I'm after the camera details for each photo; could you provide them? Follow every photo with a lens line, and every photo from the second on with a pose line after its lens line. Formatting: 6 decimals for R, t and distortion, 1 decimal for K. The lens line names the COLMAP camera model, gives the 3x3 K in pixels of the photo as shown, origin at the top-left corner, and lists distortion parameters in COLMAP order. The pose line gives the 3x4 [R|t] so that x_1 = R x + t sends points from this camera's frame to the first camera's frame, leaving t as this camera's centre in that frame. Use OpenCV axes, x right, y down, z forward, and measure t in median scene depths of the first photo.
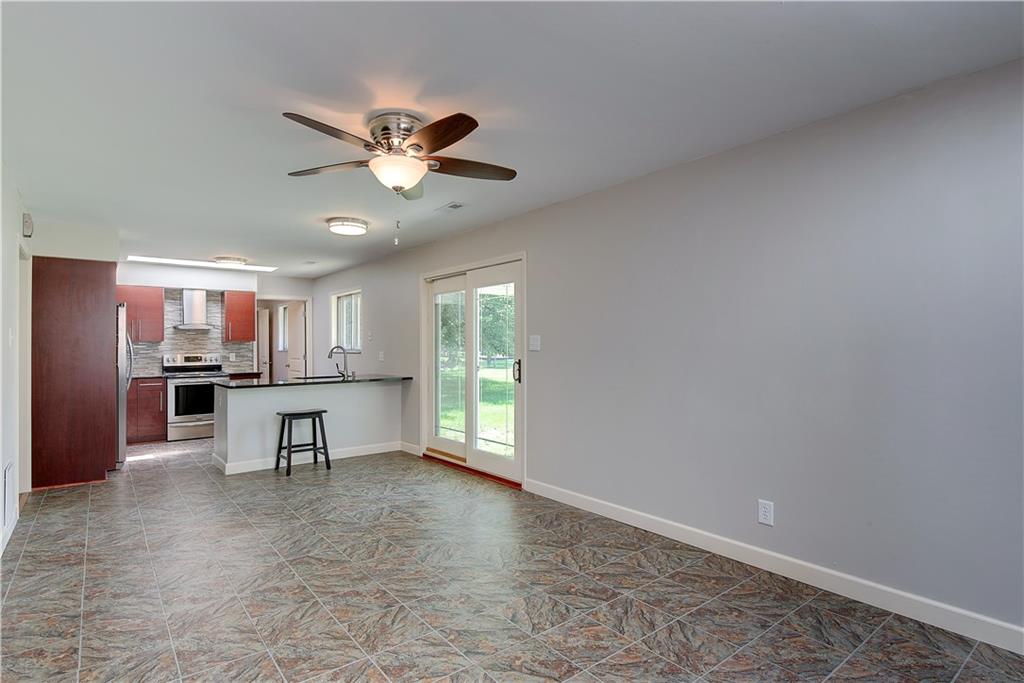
lens RADIAL K [[537.9, 0, 509.0], [0, 537.9, 343.4], [0, 0, 1]] dist [-0.001545, -0.003631]
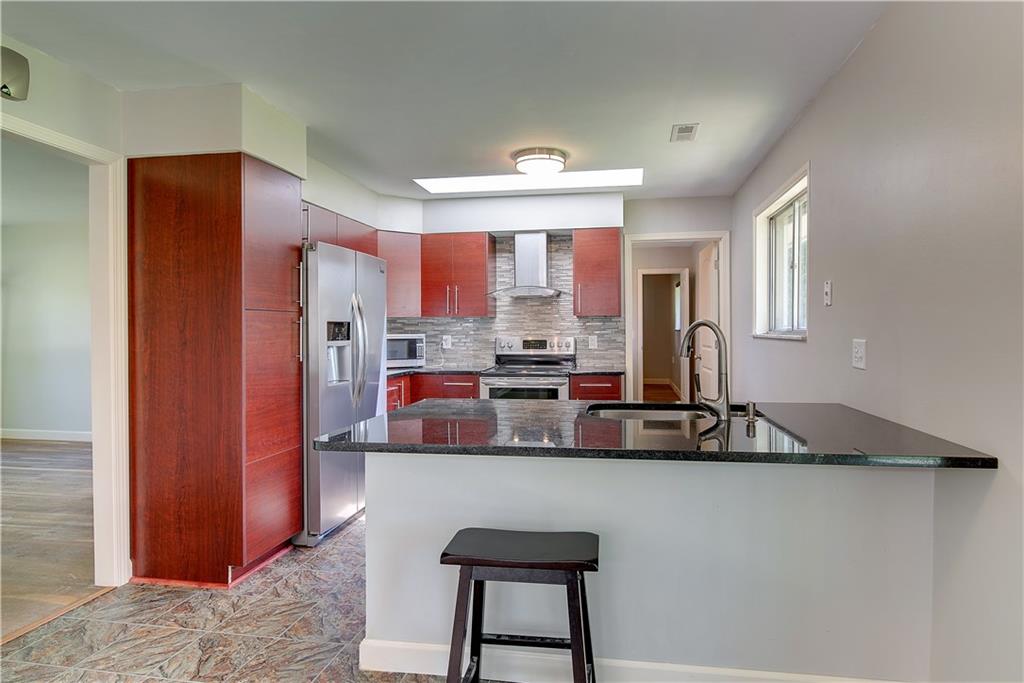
lens RADIAL K [[537.9, 0, 531.6], [0, 537.9, 330.6], [0, 0, 1]] dist [-0.001545, -0.003631]
pose [[0.674519, 0.005795, -0.738235, -0.119638], [0.003013, 0.999939, 0.010603, 0.006109], [0.738252, -0.009376, 0.674460, 0.564544]]
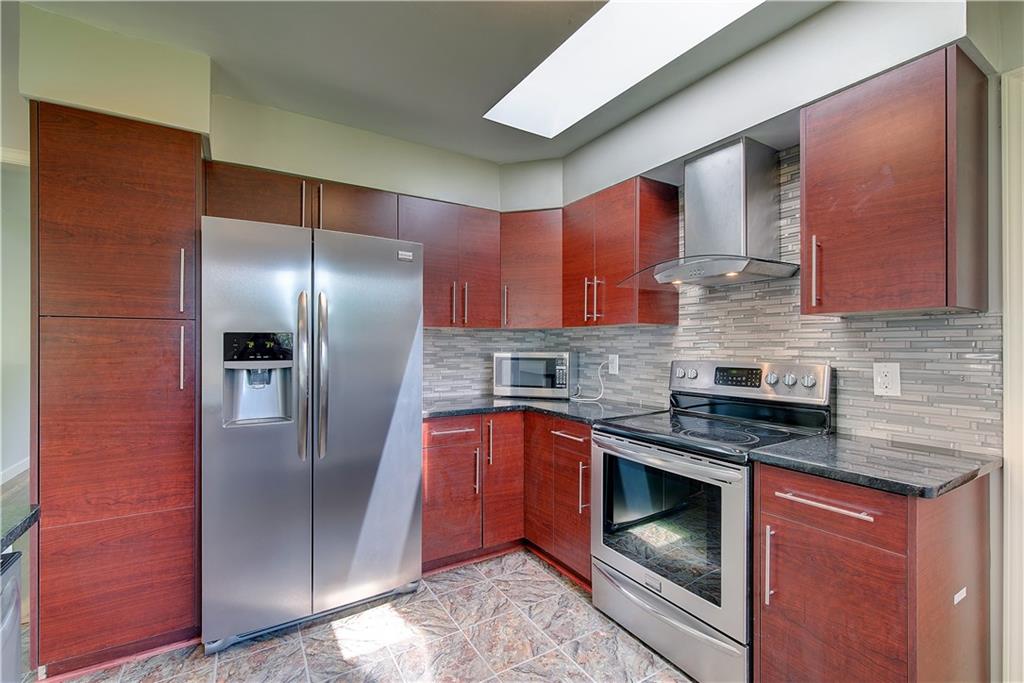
lens RADIAL K [[444.7, 0, 511.9], [0, 444.7, 344.5], [0, 0, 1]] dist [0.005356, -0.000934]
pose [[-0.112501, 0.004994, -0.993639, -0.308258], [0.002834, 0.999985, 0.004705, 0.008481], [0.993648, -0.002287, -0.112513, 0.891912]]
